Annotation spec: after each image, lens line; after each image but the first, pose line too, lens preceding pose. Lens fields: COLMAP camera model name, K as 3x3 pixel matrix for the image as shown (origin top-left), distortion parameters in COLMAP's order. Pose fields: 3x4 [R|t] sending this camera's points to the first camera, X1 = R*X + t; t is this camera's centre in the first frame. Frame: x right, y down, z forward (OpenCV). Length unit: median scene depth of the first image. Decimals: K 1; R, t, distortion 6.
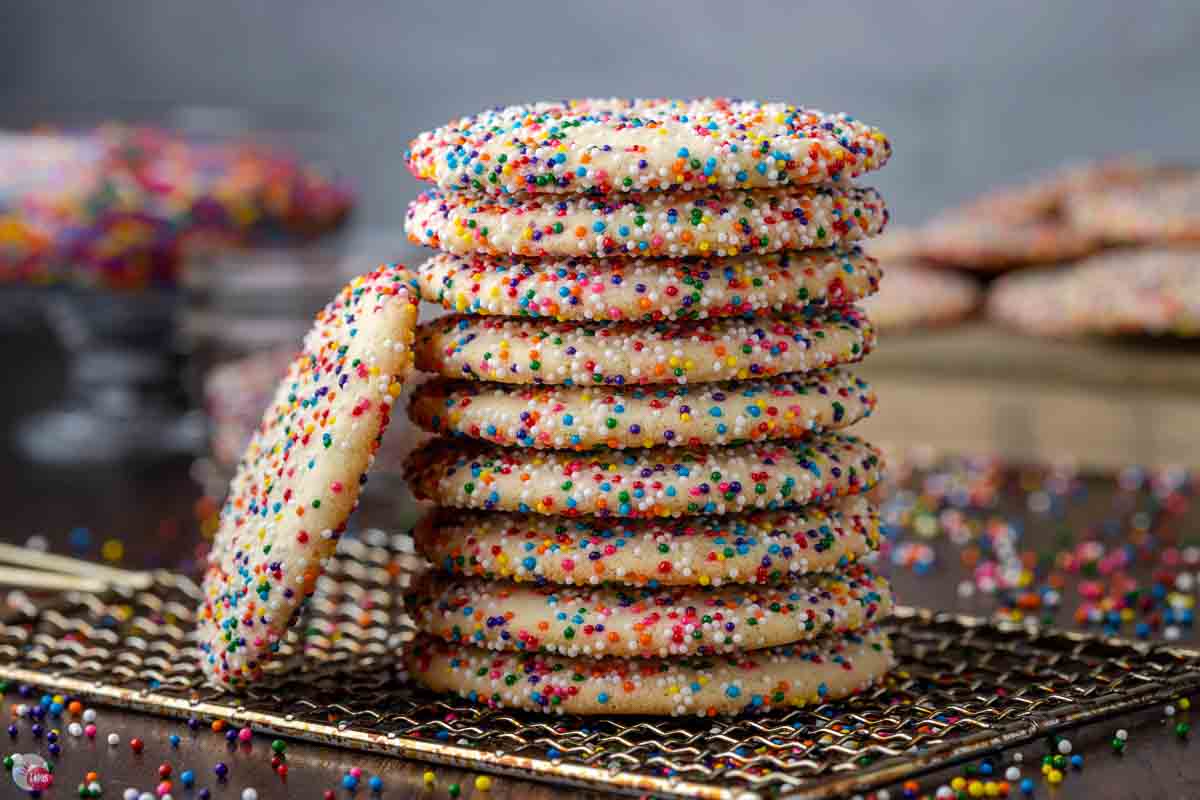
lens RADIAL K [[4145.1, 0, 600.0], [0, 4145.1, 400.0], [0, 0, 1]] dist [0.182563, 1.378358]
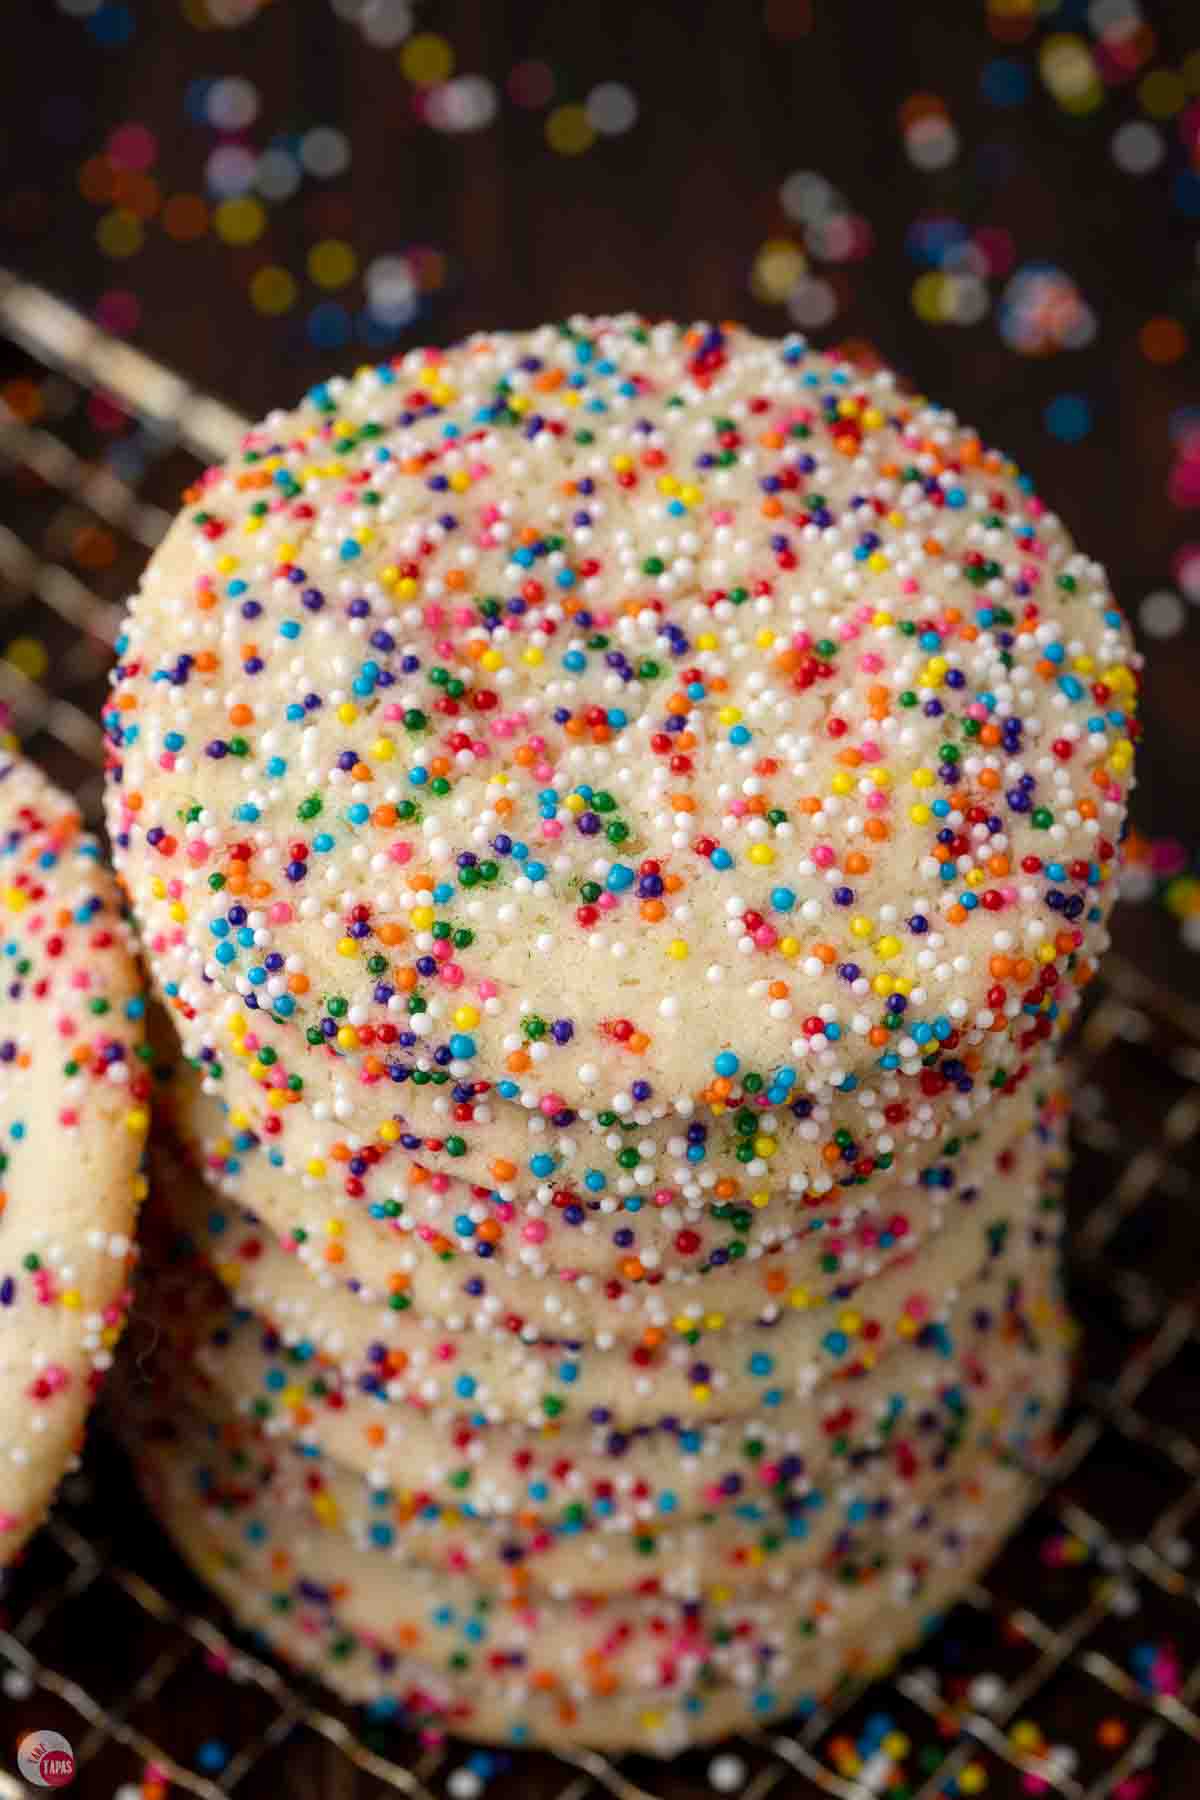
lens RADIAL K [[6217.6, 0, 600.0], [0, 6217.6, 900.0], [0, 0, 1]] dist [0.182563, 1.378358]
pose [[0.997187, -0.018318, 0.072685, -0.045049], [-0.038153, 0.710635, 0.702526, -0.564708], [-0.064522, -0.703322, 0.707937, 0.510099]]
